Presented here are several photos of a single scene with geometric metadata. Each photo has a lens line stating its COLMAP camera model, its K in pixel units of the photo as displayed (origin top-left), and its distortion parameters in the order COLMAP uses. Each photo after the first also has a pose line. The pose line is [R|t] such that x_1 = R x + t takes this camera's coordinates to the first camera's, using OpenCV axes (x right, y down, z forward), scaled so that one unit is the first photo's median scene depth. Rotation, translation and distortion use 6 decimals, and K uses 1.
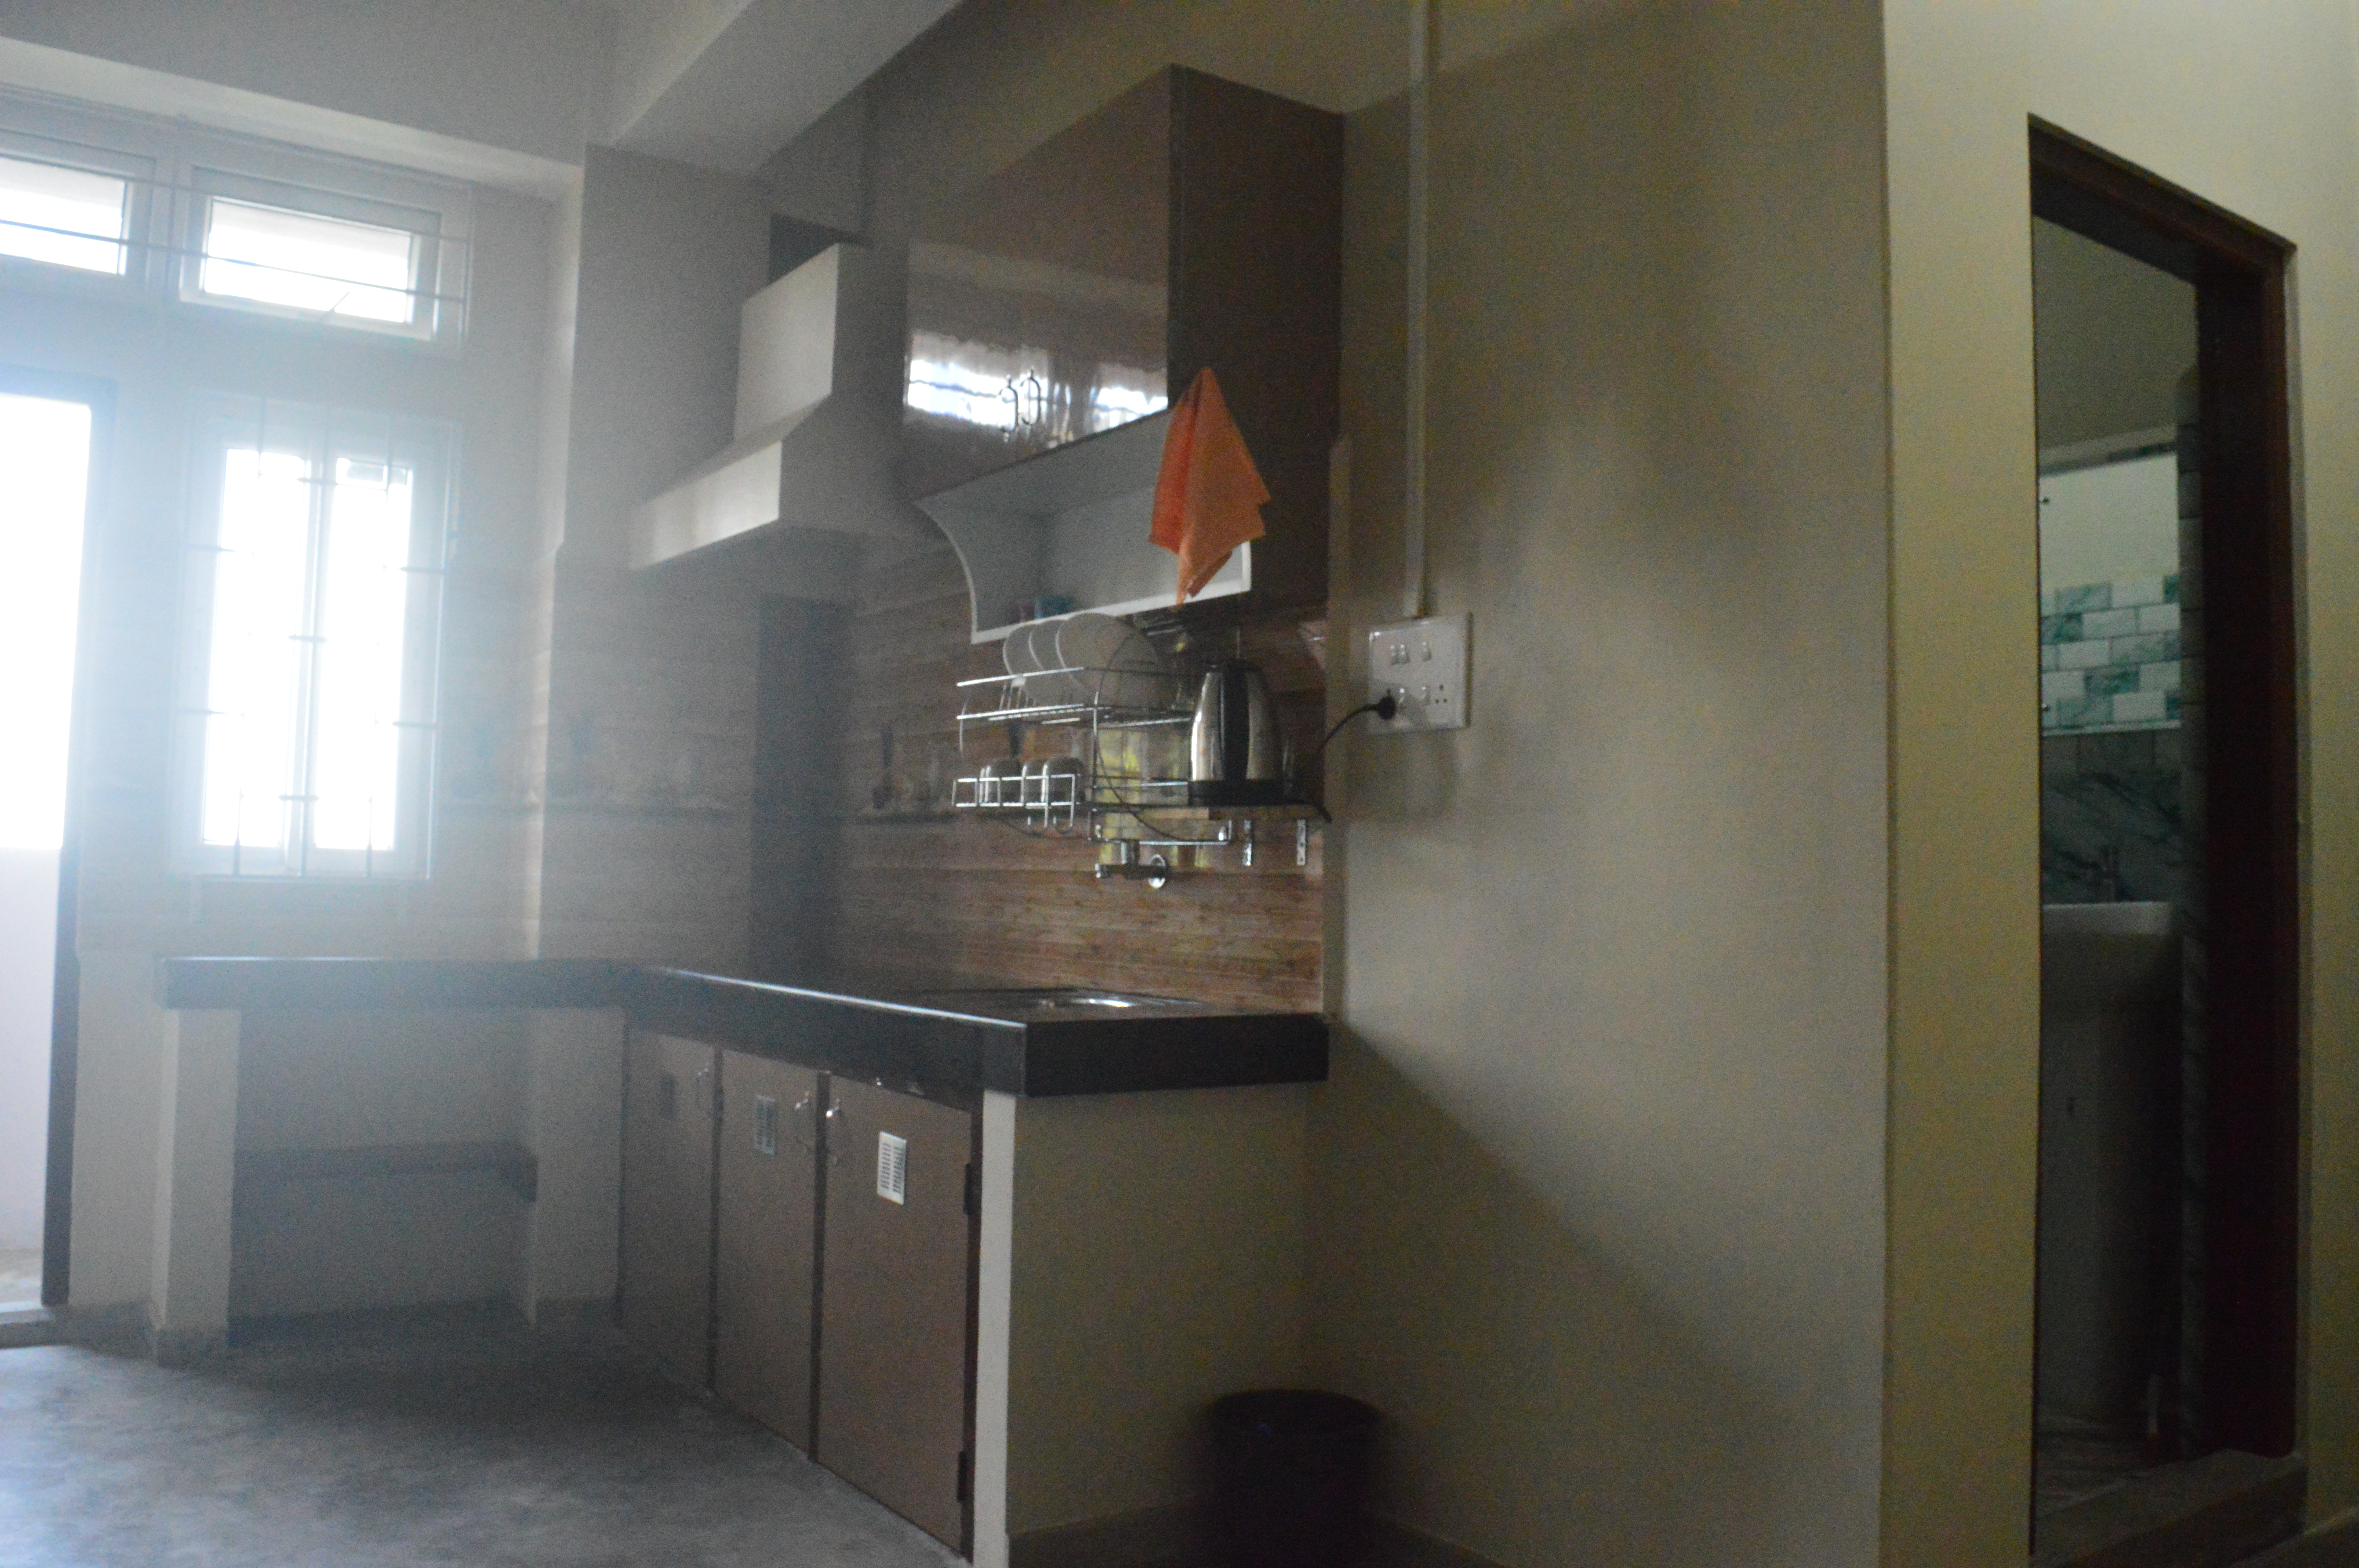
lens RADIAL K [[1859.9, 0, 1180.9], [0, 1859.9, 781.4], [0, 0, 1]] dist [-0.094975, 0.018870]
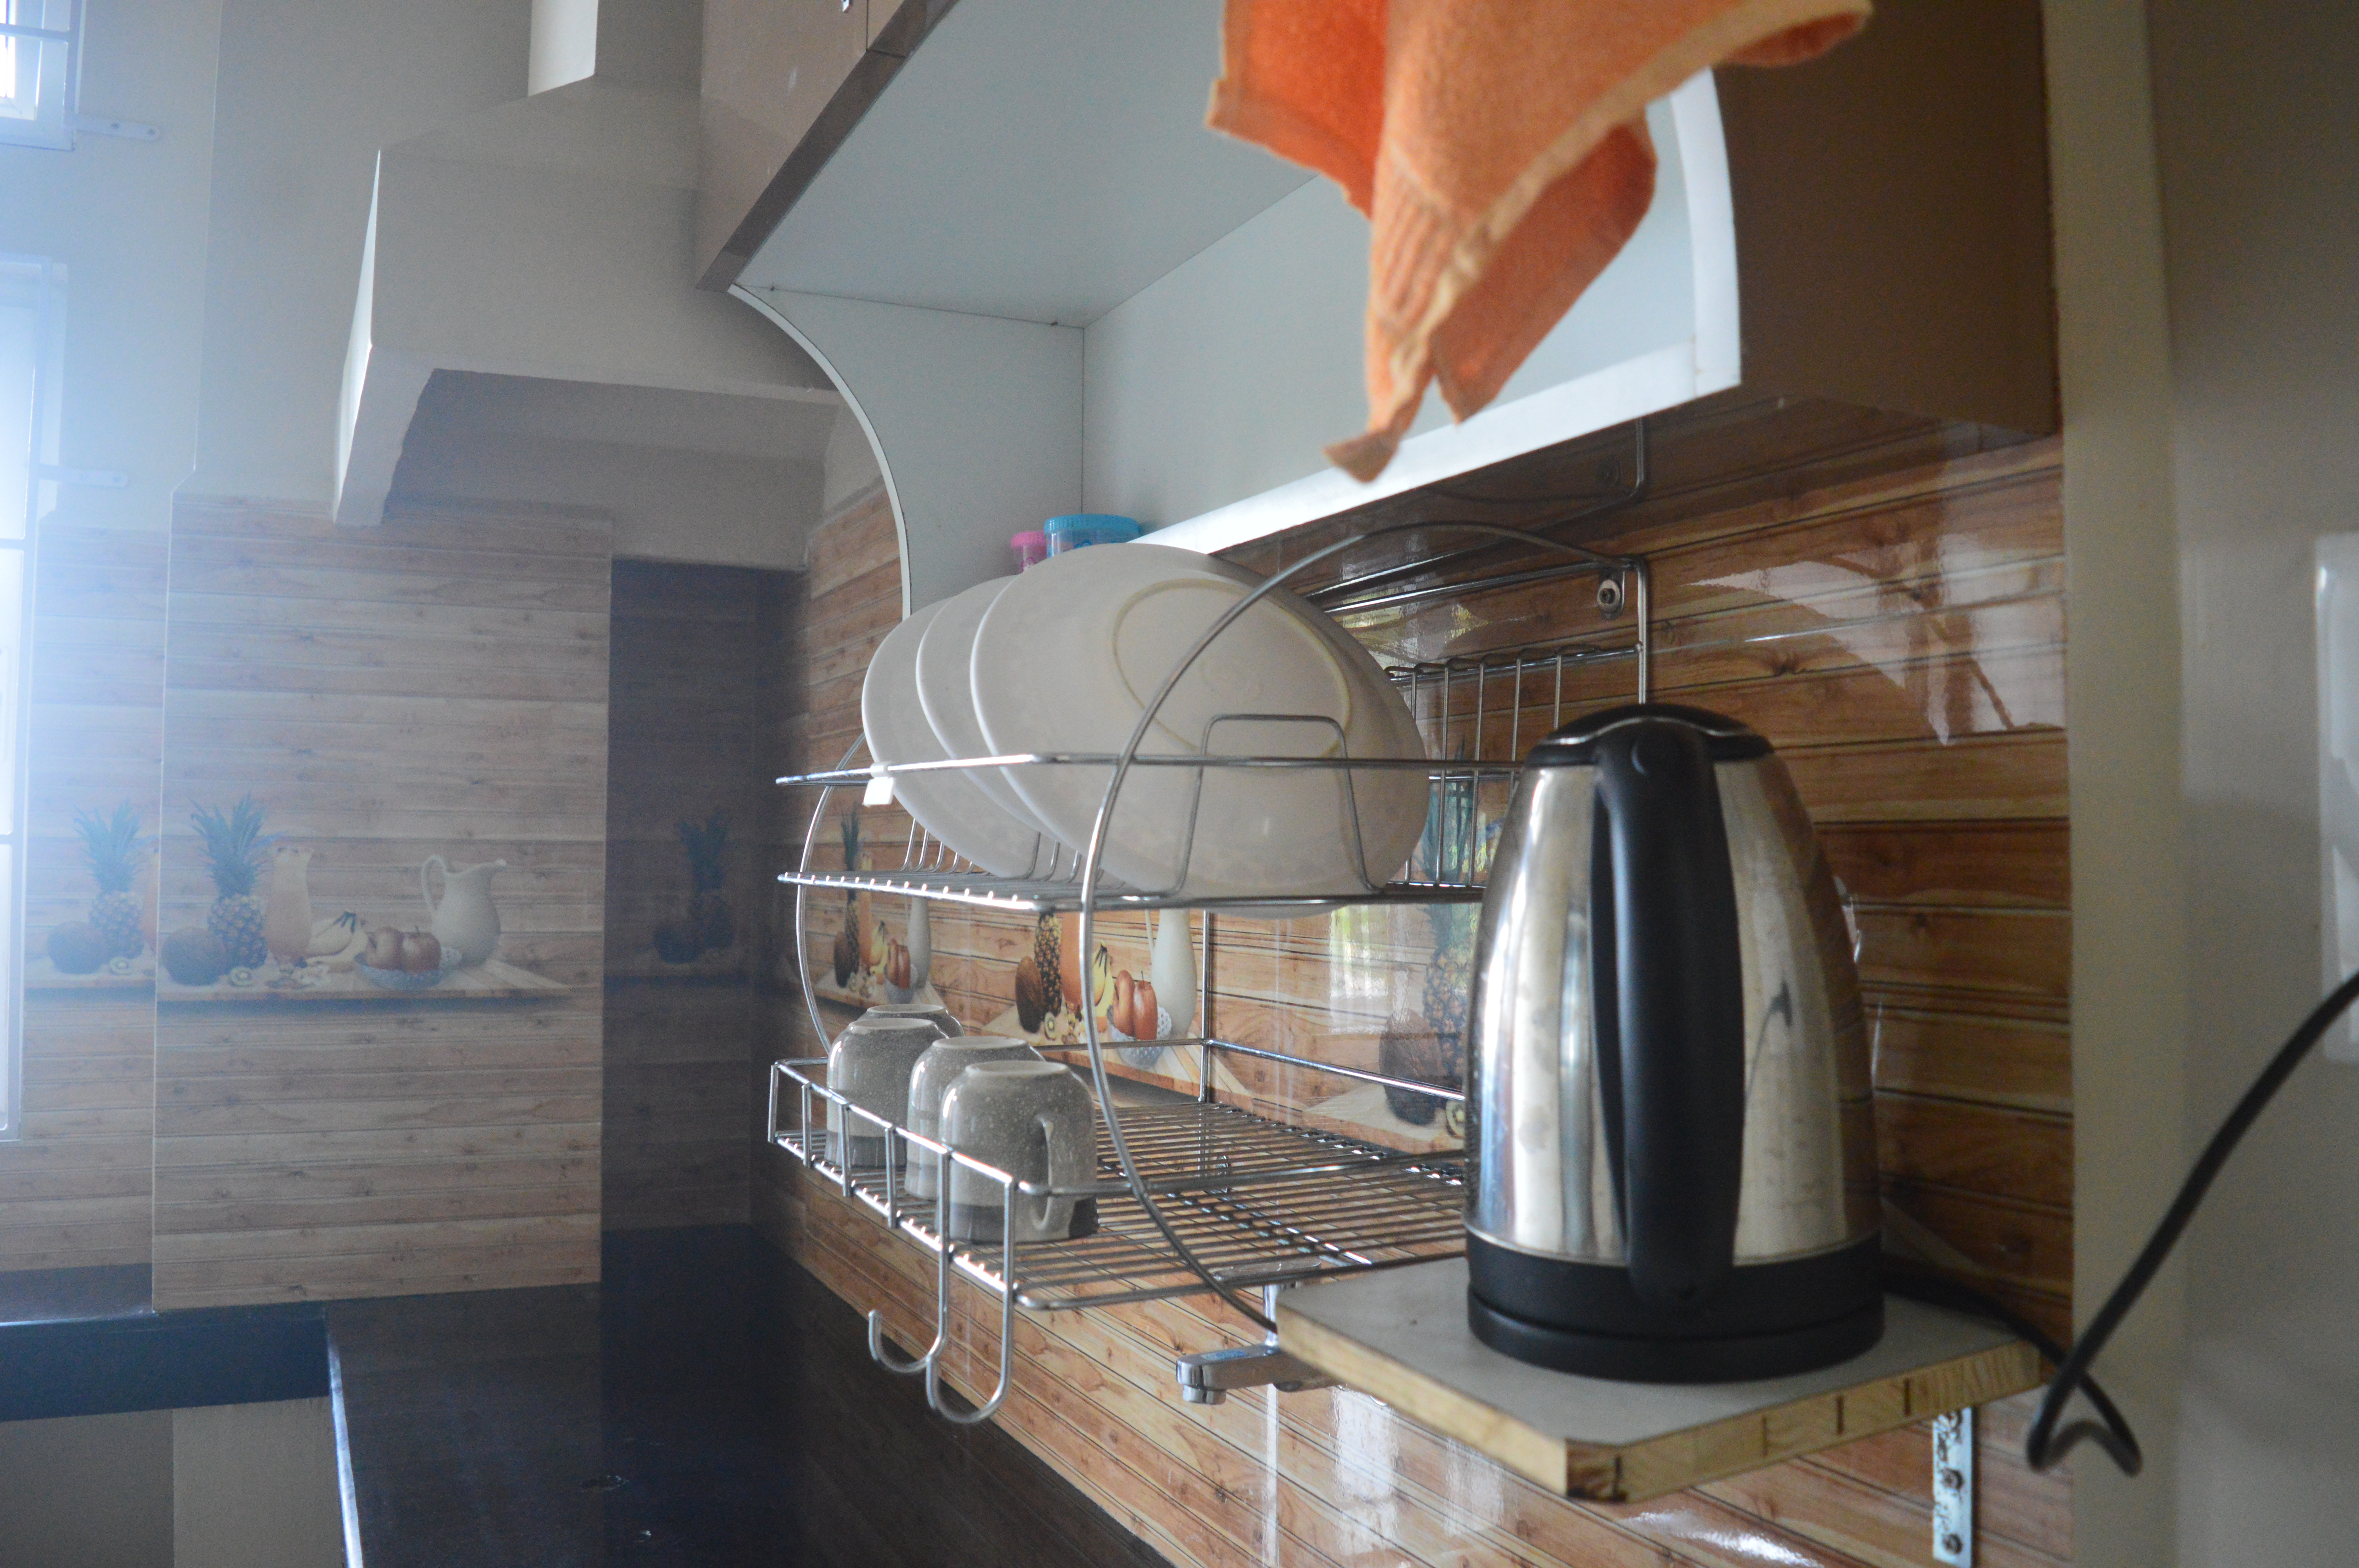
lens RADIAL K [[1859.9, 0, 1160.2], [0, 1859.9, 775.4], [0, 0, 1]] dist [-0.094975, 0.018870]
pose [[0.983988, -0.025063, -0.176466, 0.008129], [0.027257, 0.999578, 0.010024, -0.060276], [0.176140, -0.014673, 0.984256, 0.755419]]
